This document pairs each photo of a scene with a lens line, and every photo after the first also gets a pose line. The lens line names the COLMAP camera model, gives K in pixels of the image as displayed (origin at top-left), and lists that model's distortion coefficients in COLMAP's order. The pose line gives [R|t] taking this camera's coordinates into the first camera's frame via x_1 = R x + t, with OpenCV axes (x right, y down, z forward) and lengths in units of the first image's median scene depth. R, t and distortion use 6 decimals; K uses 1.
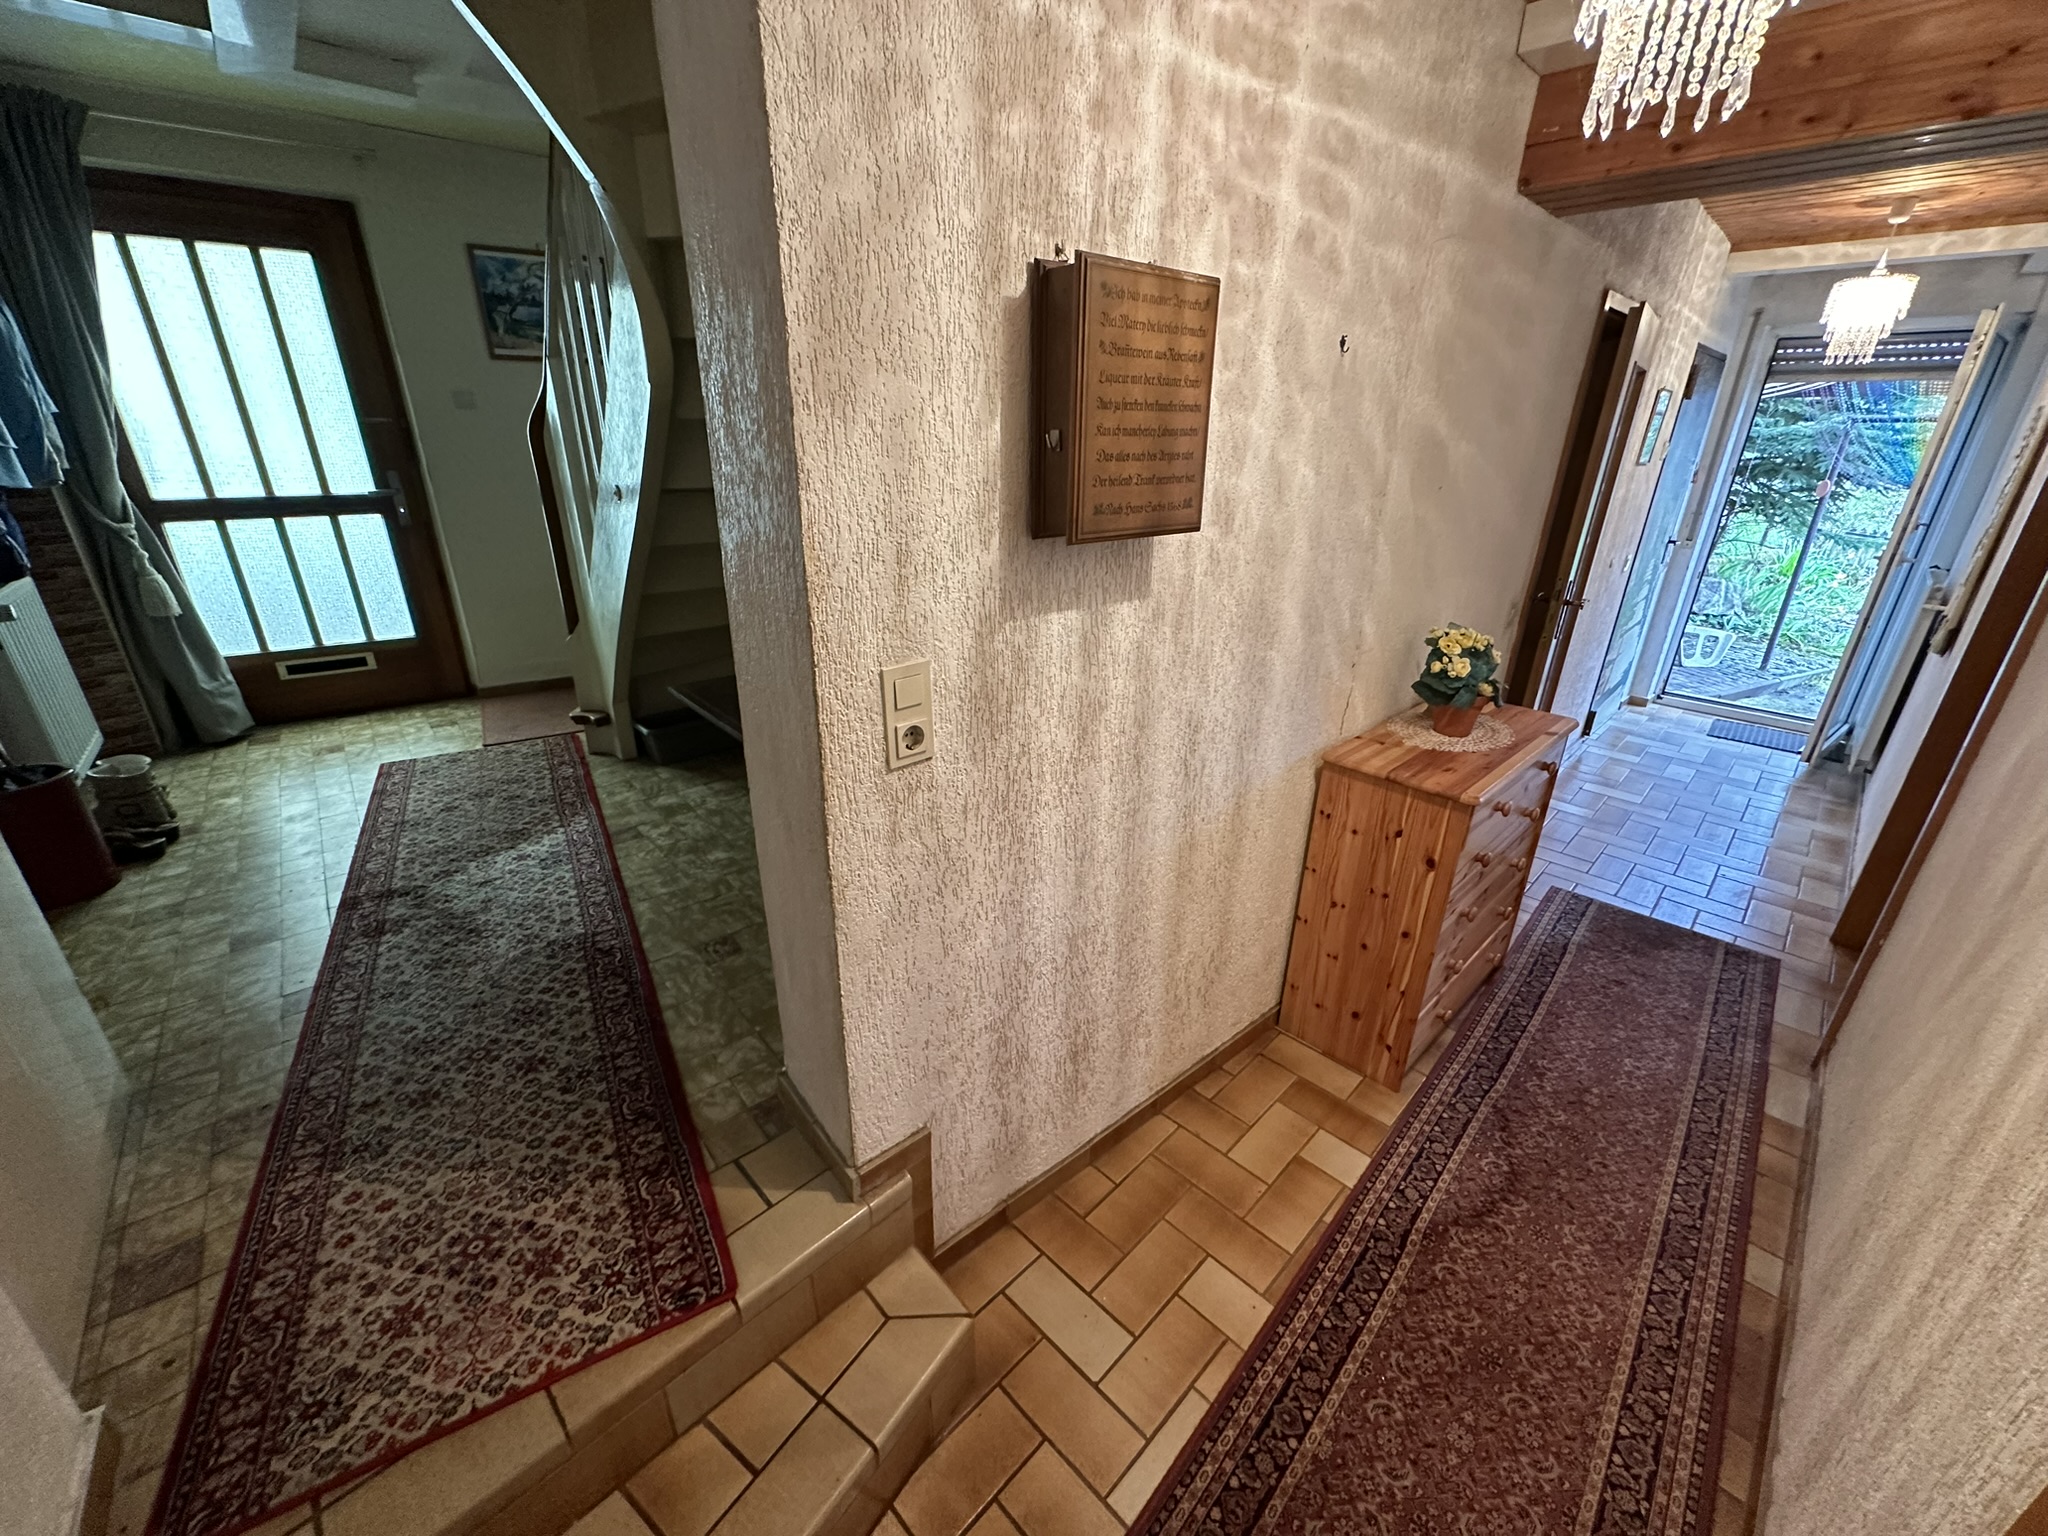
lens RADIAL K [[817.8, 0, 1022.9], [0, 817.8, 764.3], [0, 0, 1]] dist [-0.000979, 0.000533]
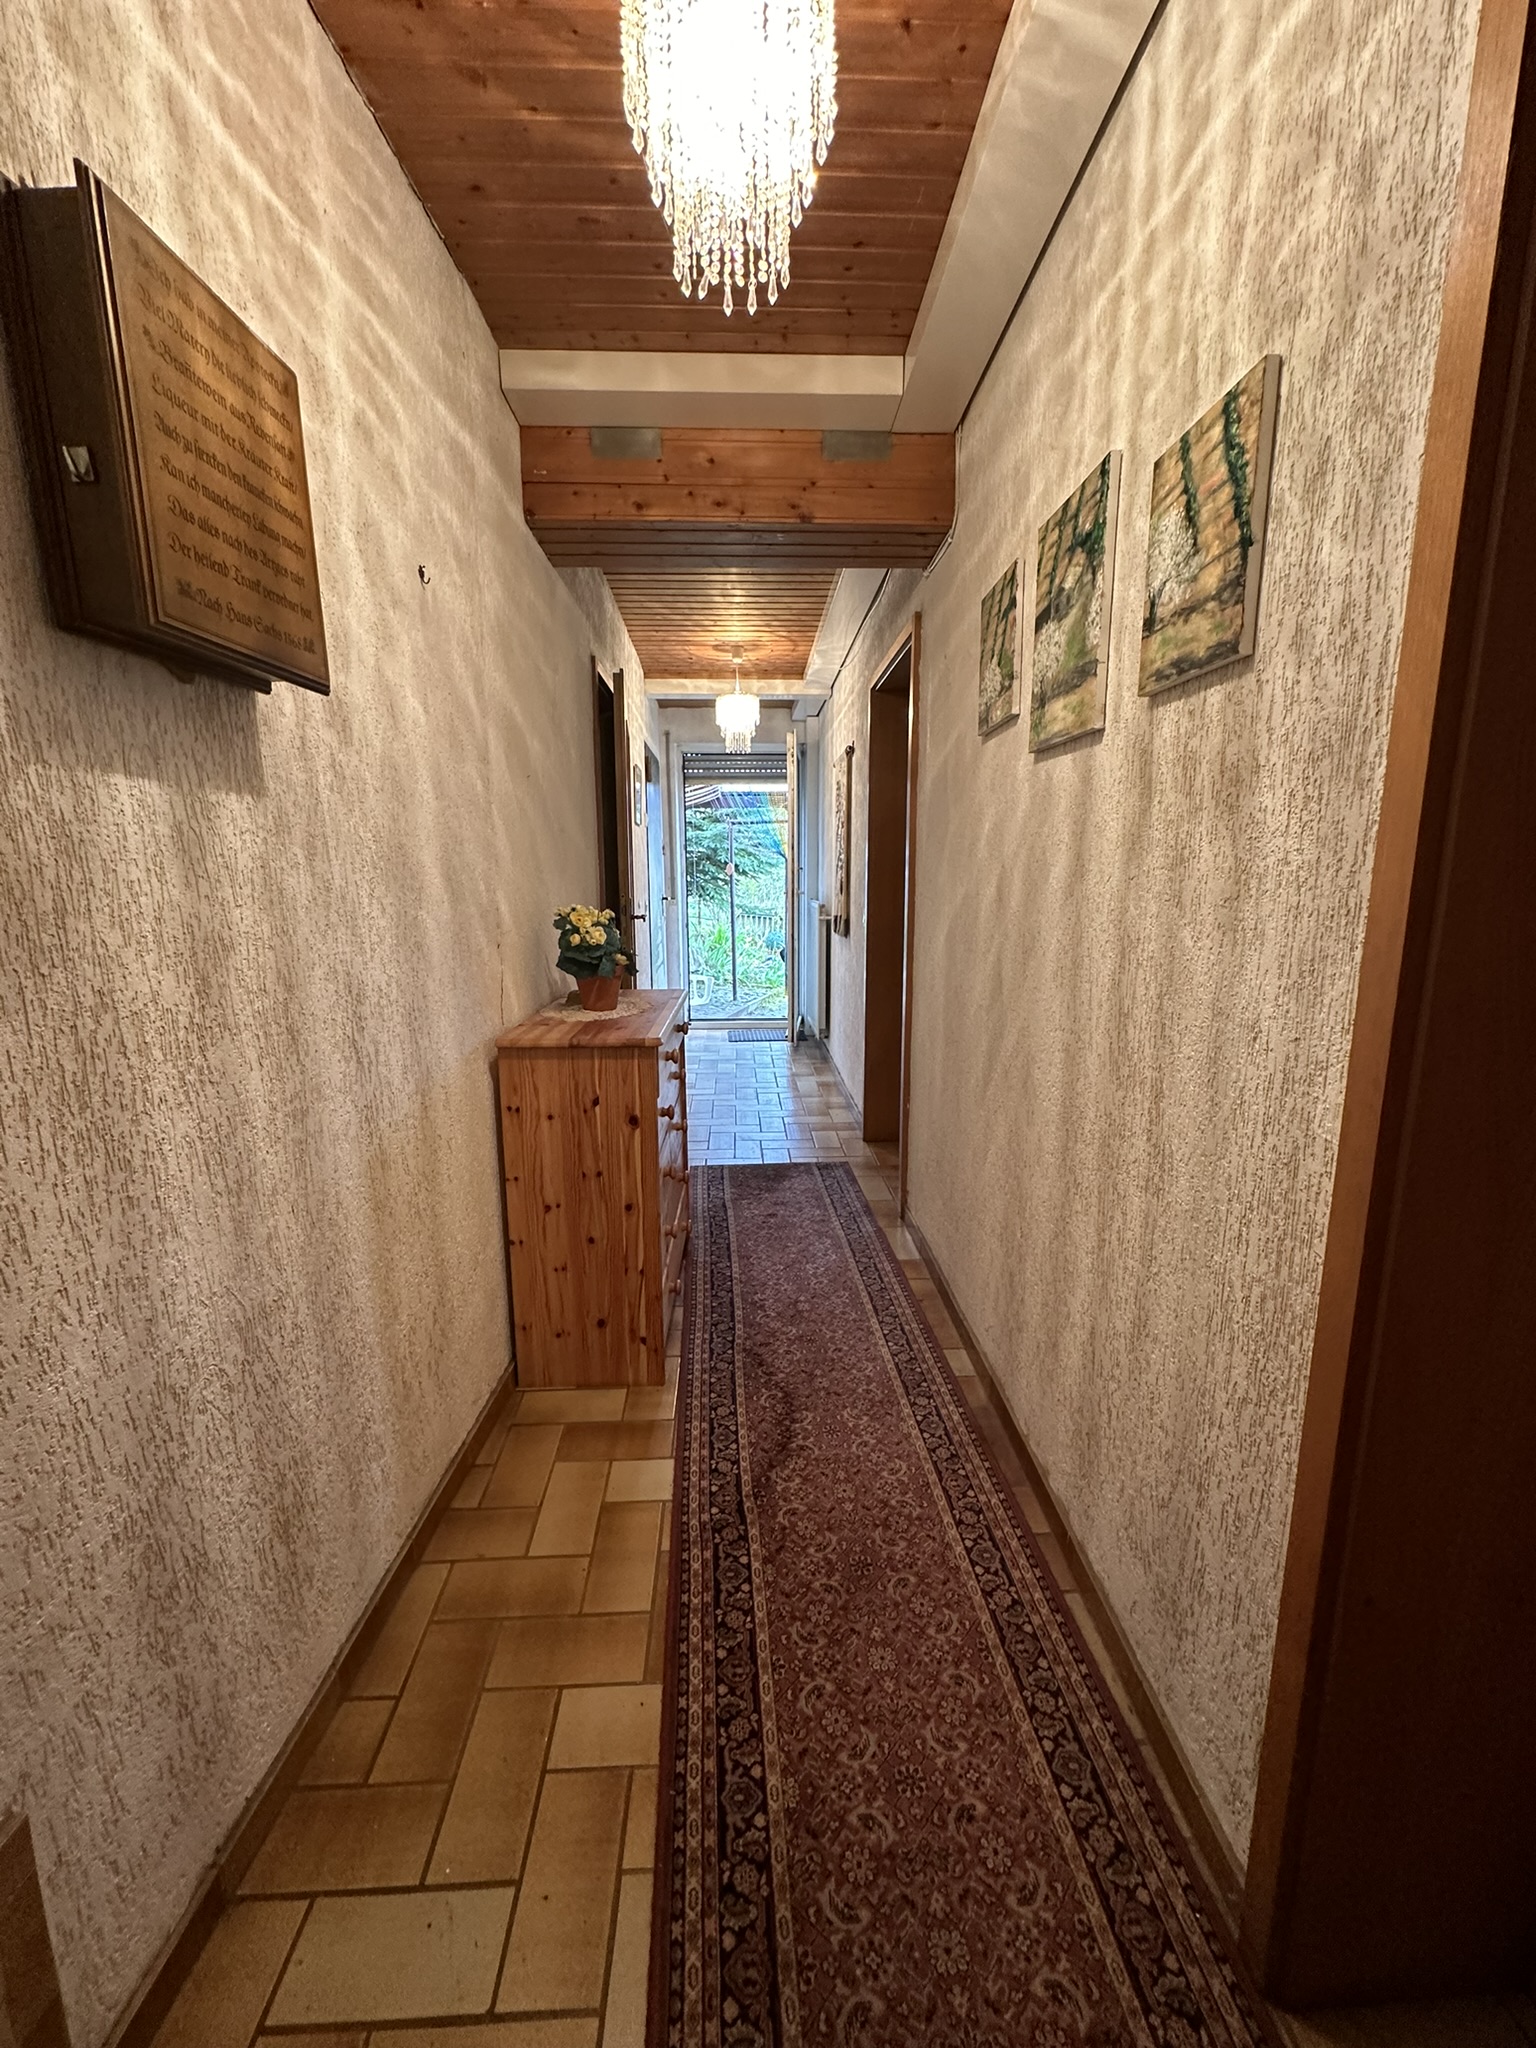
lens RADIAL K [[817.8, 0, 766.6], [0, 817.8, 1022.7], [0, 0, 1]] dist [-0.000979, 0.000533]
pose [[0.677575, -0.149772, 0.720042, -0.084665], [0.295239, 0.952086, -0.079788, 0.154359], [-0.673591, 0.266647, 0.689329, 0.226853]]
